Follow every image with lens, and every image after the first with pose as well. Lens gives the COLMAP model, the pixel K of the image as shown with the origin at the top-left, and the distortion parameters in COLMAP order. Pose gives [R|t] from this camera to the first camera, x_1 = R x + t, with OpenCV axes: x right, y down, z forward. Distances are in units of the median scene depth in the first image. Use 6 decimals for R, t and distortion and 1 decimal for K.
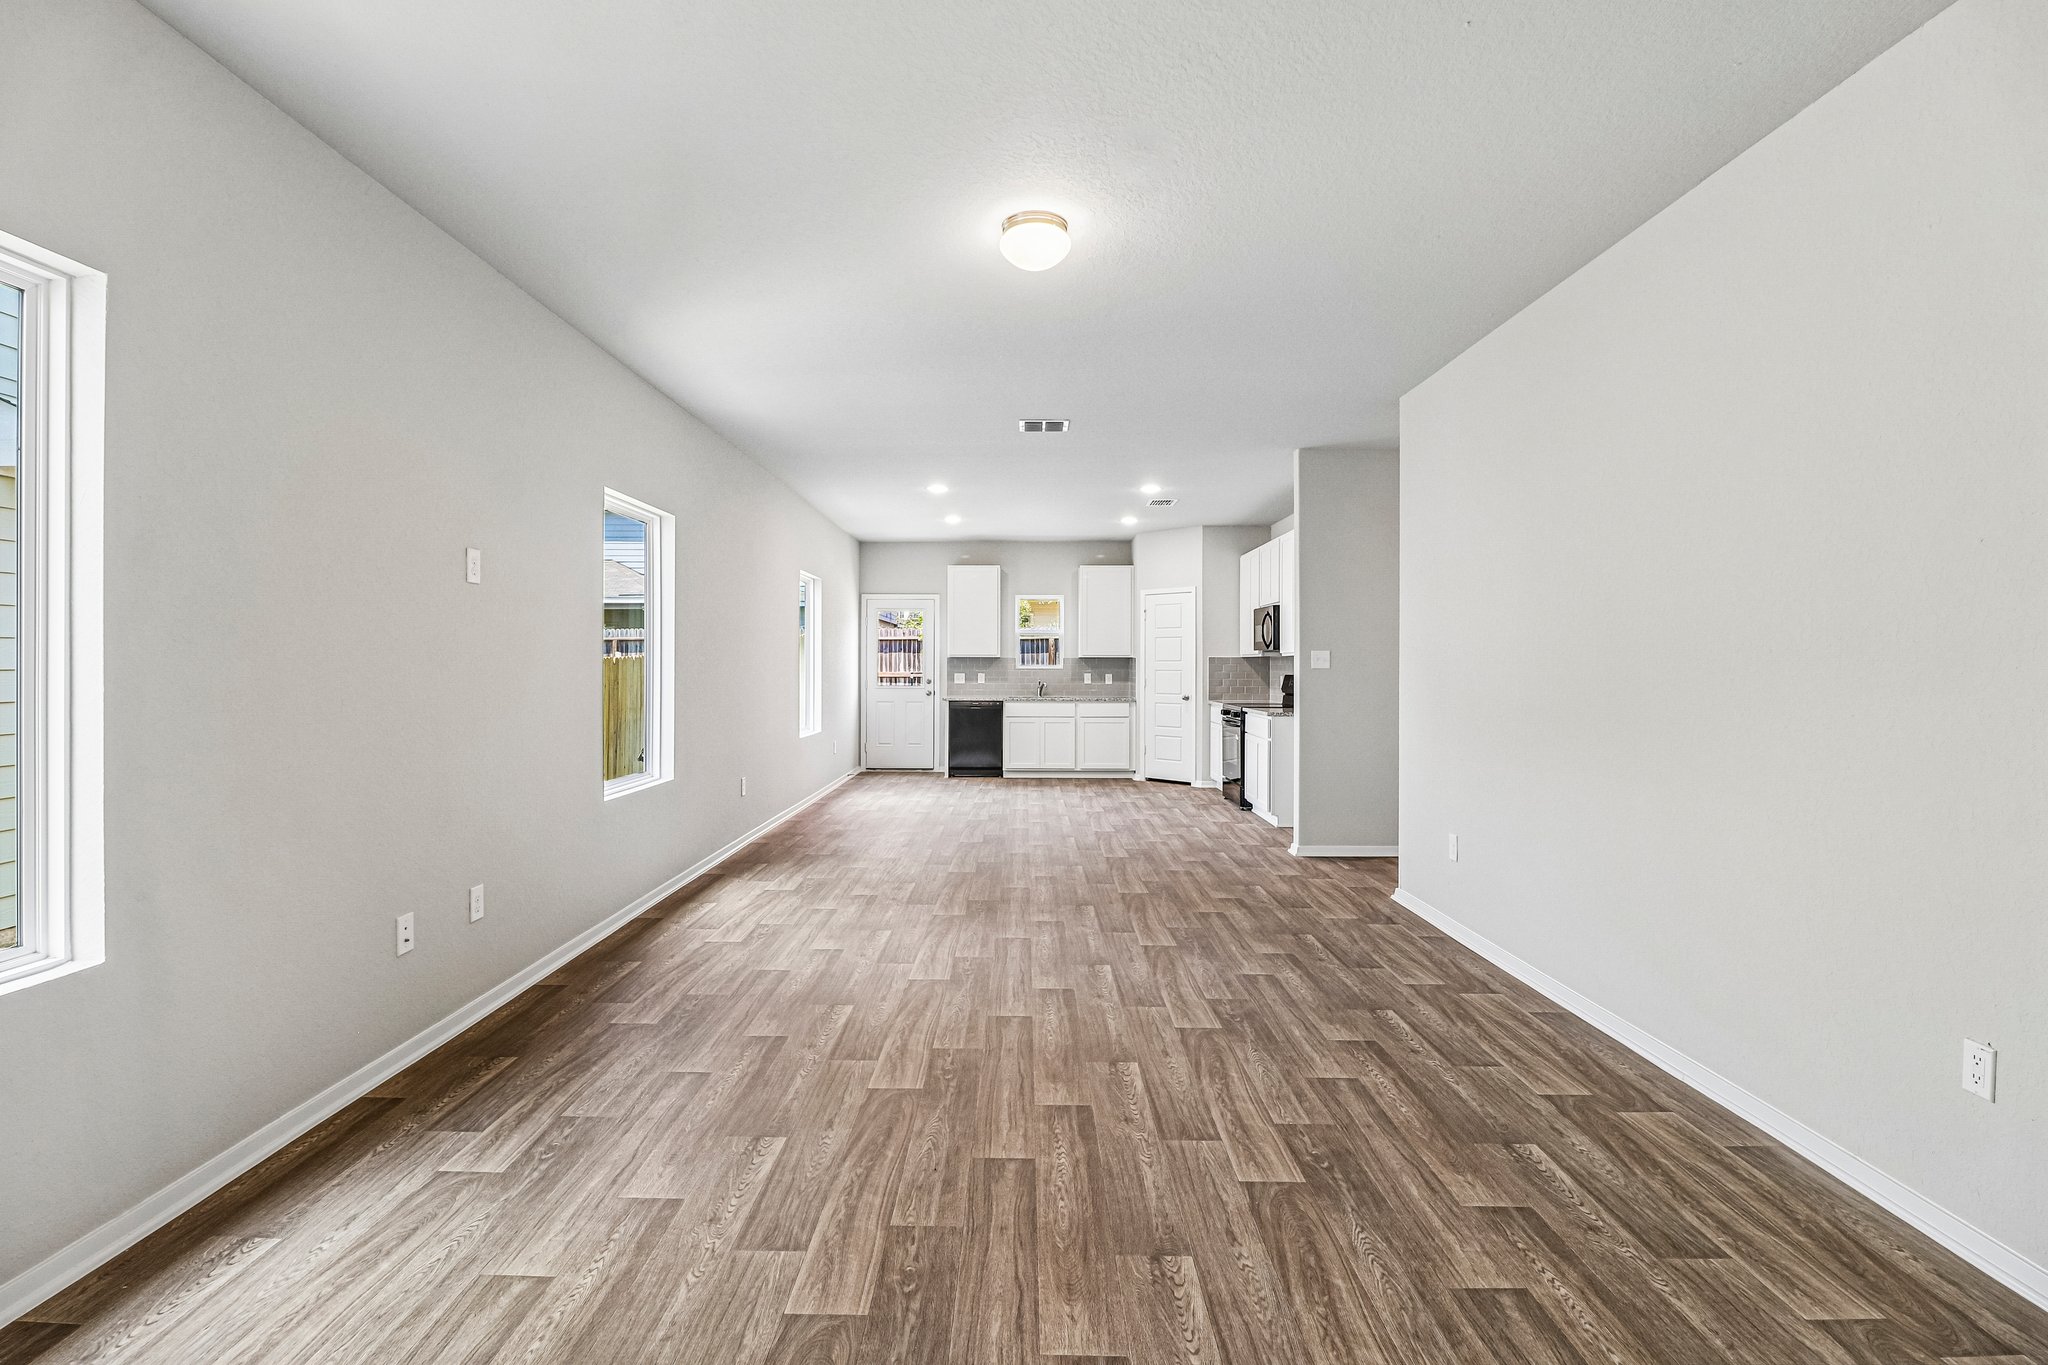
lens RADIAL K [[973.7, 0, 1021.3], [0, 973.7, 675.2], [0, 0, 1]] dist [-0.005435, -0.009924]
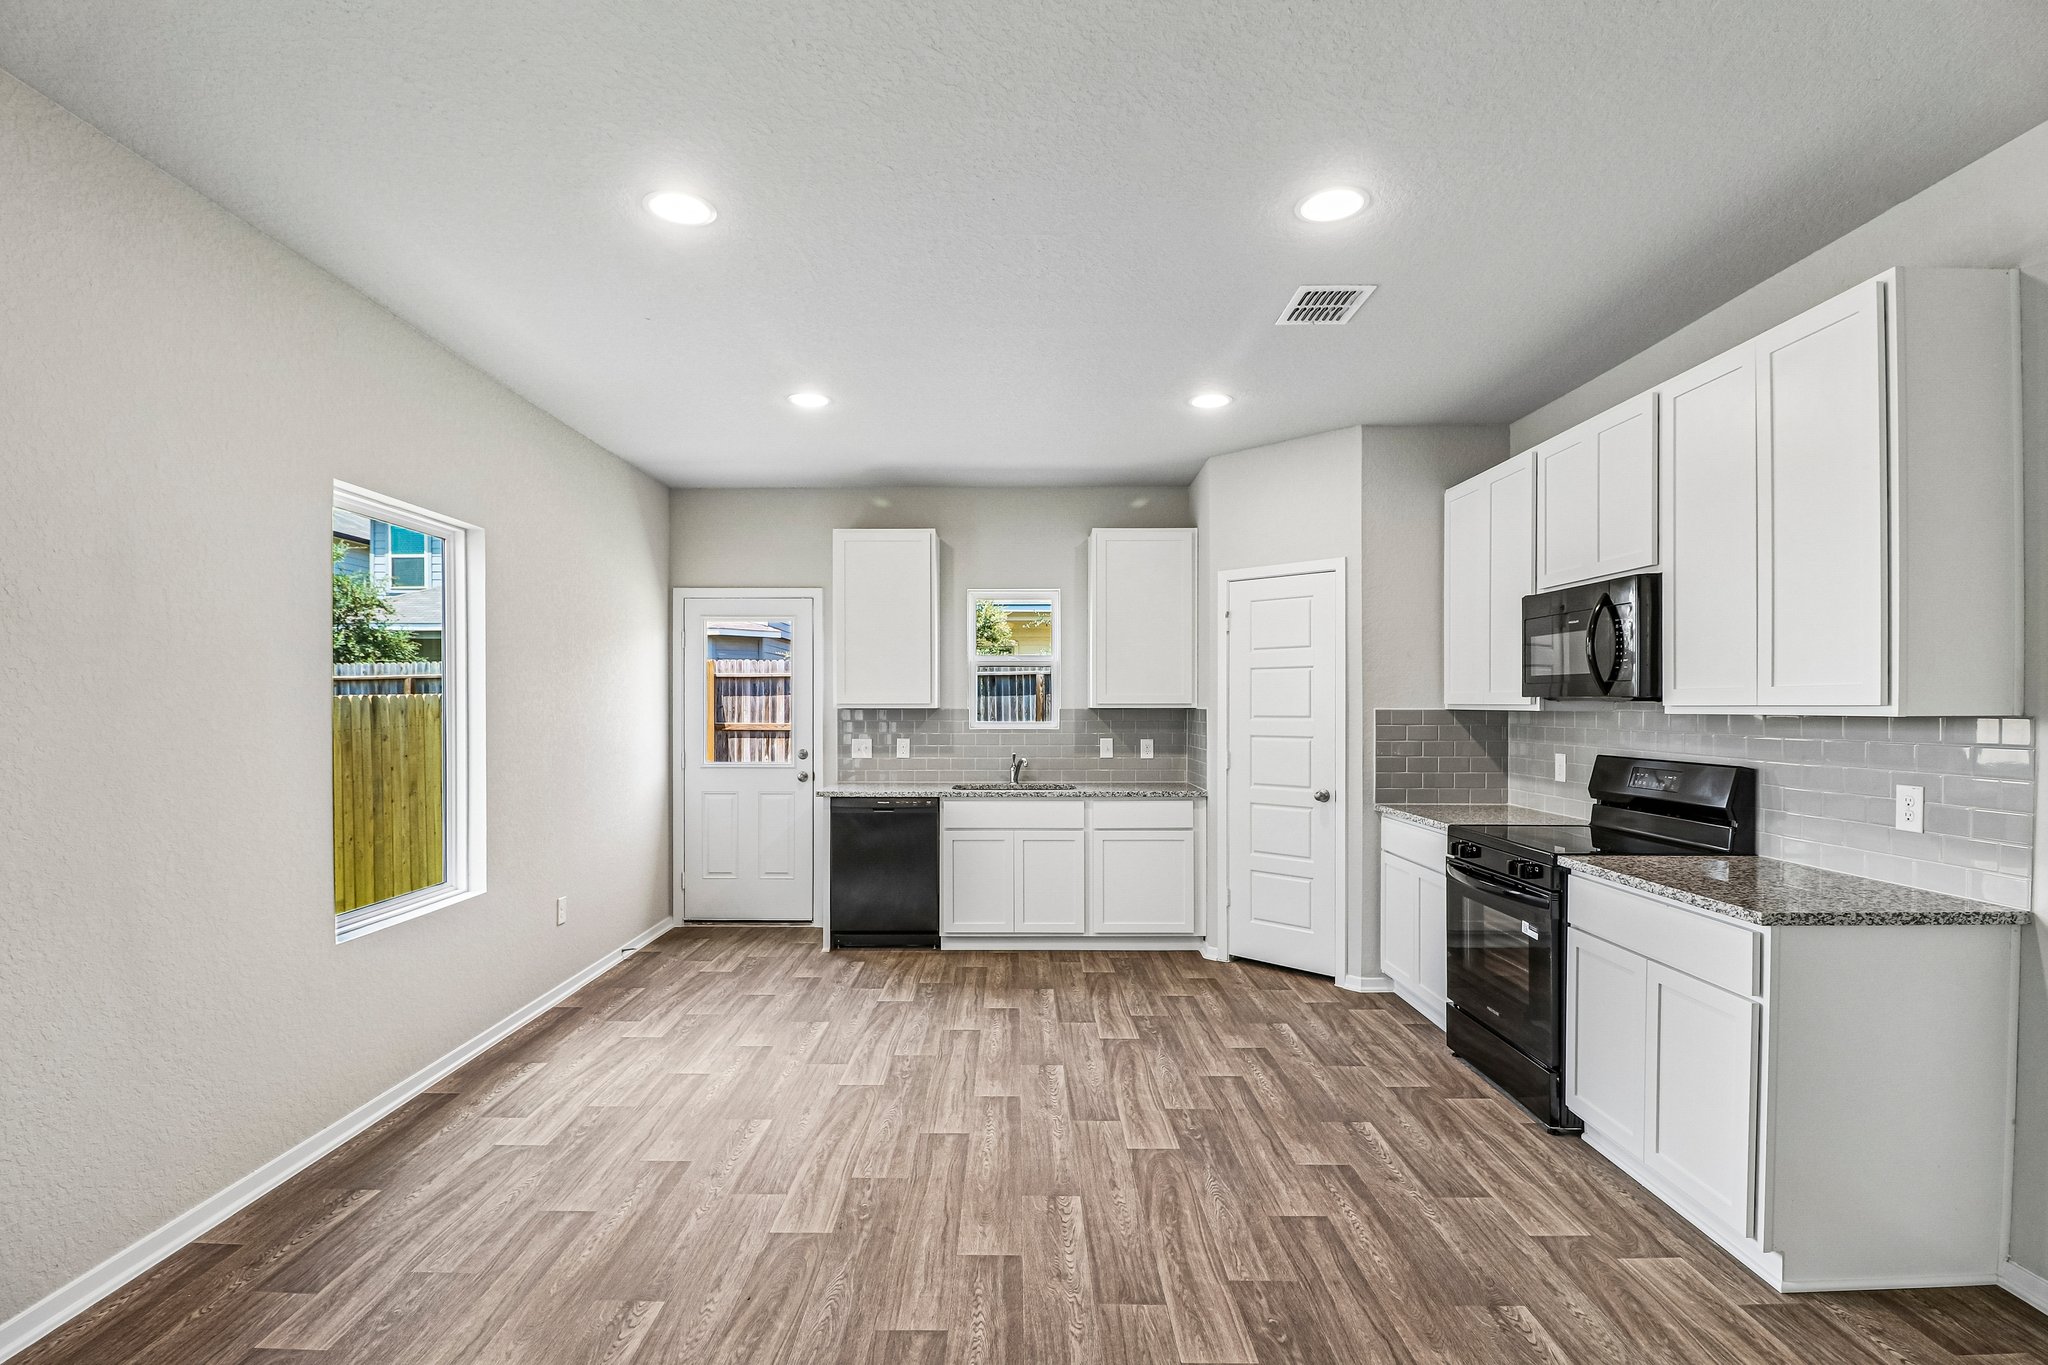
lens RADIAL K [[973.7, 0, 1032.1], [0, 973.7, 700.0], [0, 0, 1]] dist [-0.005435, -0.009924]
pose [[0.999745, -0.002814, 0.022406, 0.017721], [0.003108, 0.999910, -0.013080, -0.016611], [-0.022367, 0.013147, 0.999663, 0.503684]]
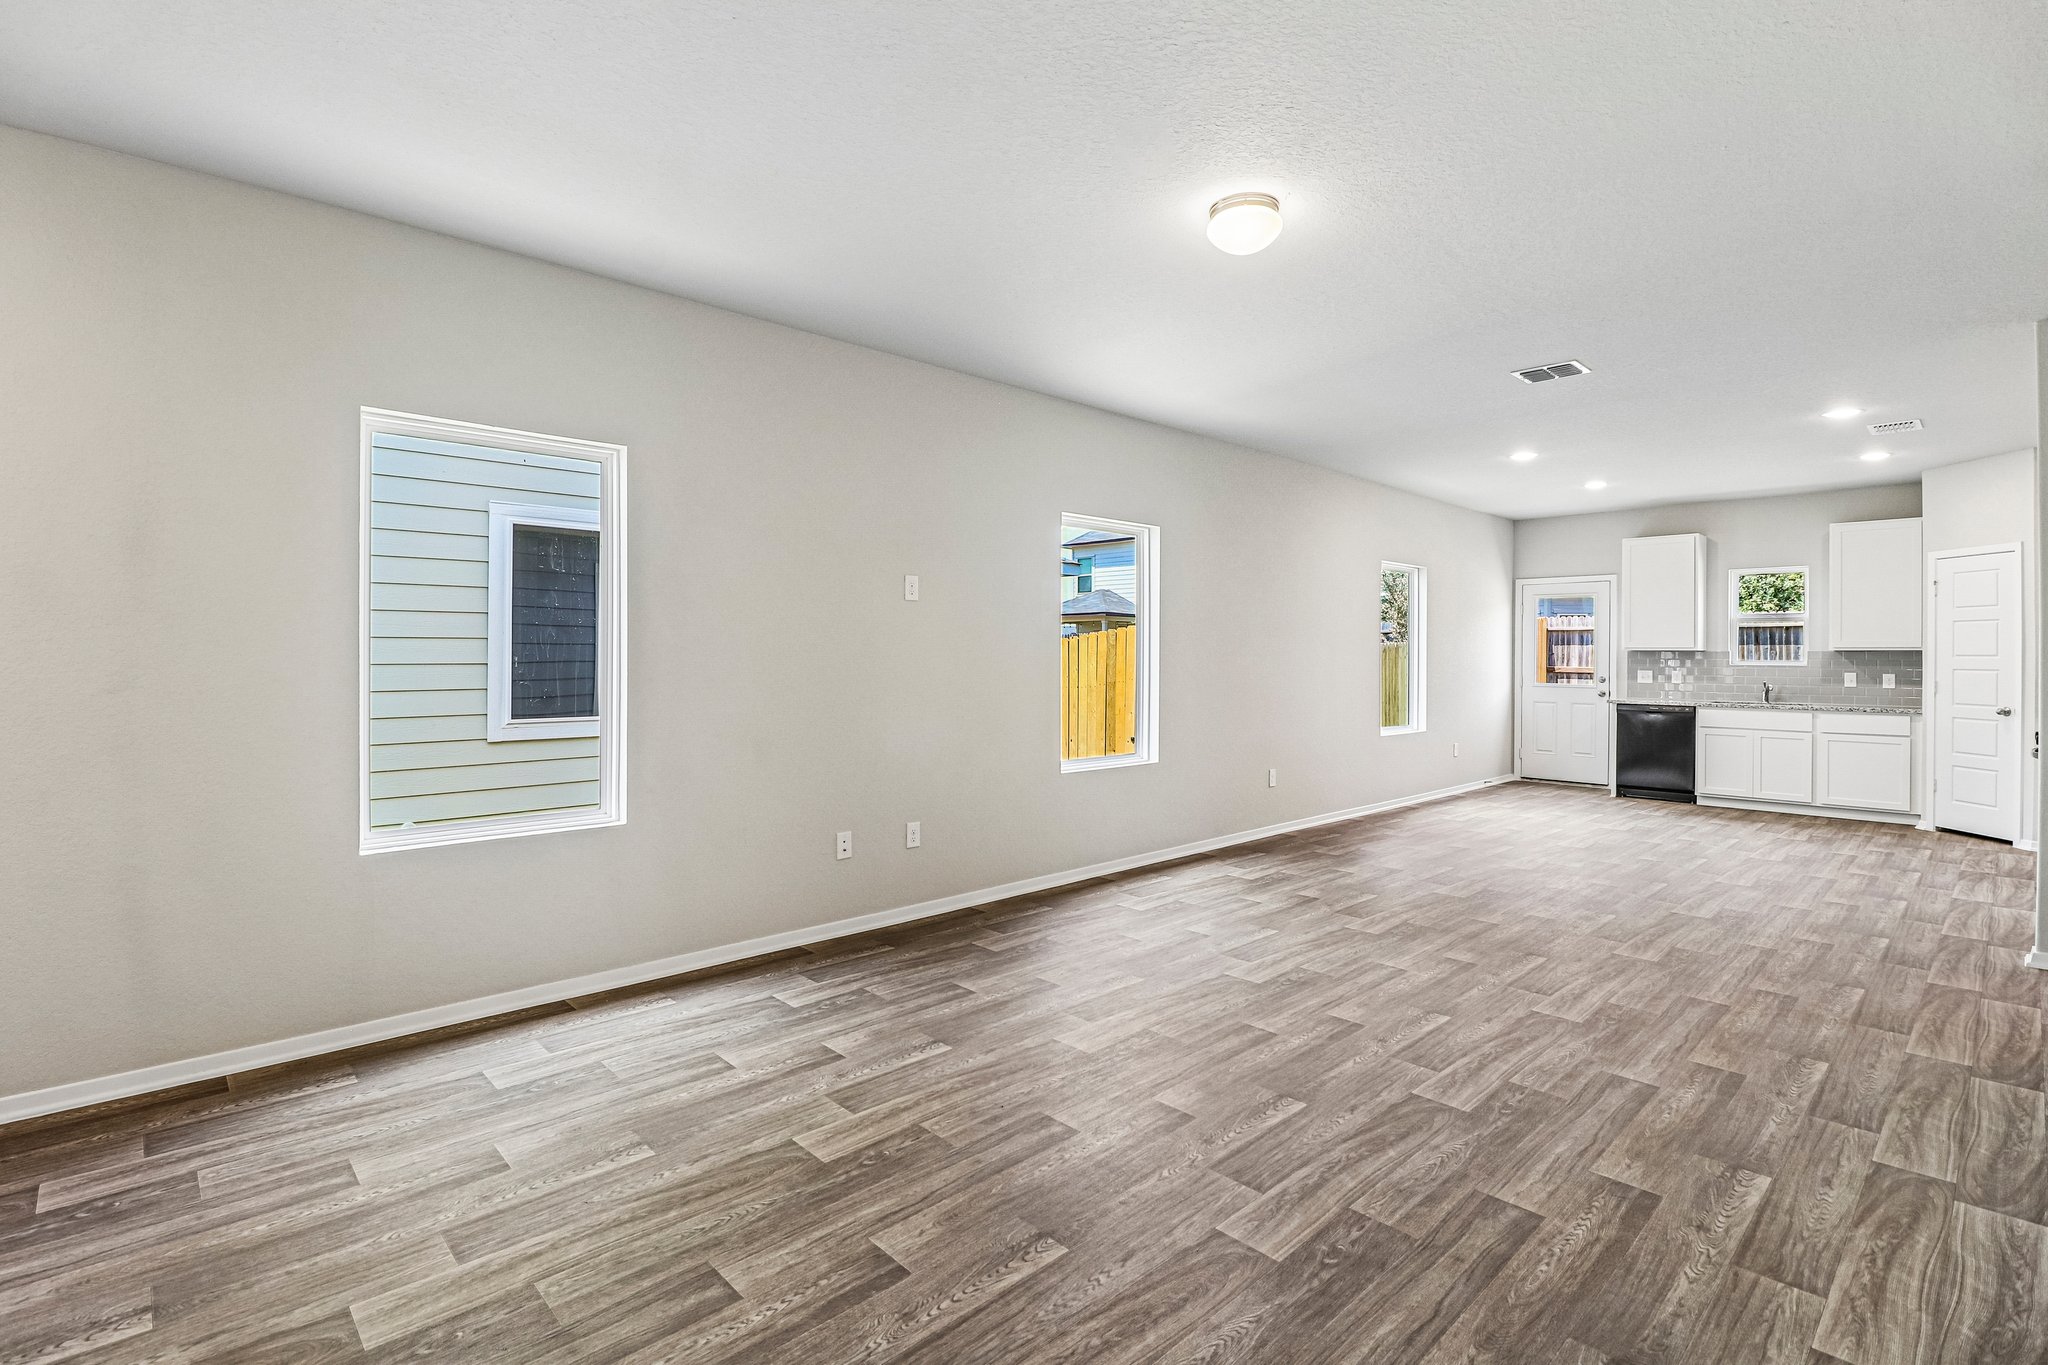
lens RADIAL K [[973.7, 0, 975.1], [0, 973.7, 666.4], [0, 0, 1]] dist [-0.005435, -0.009924]
pose [[0.673434, 0.009438, -0.739187, 0.166809], [-0.010411, 0.999940, 0.003282, -0.002295], [0.739174, 0.005486, 0.673492, 0.047559]]
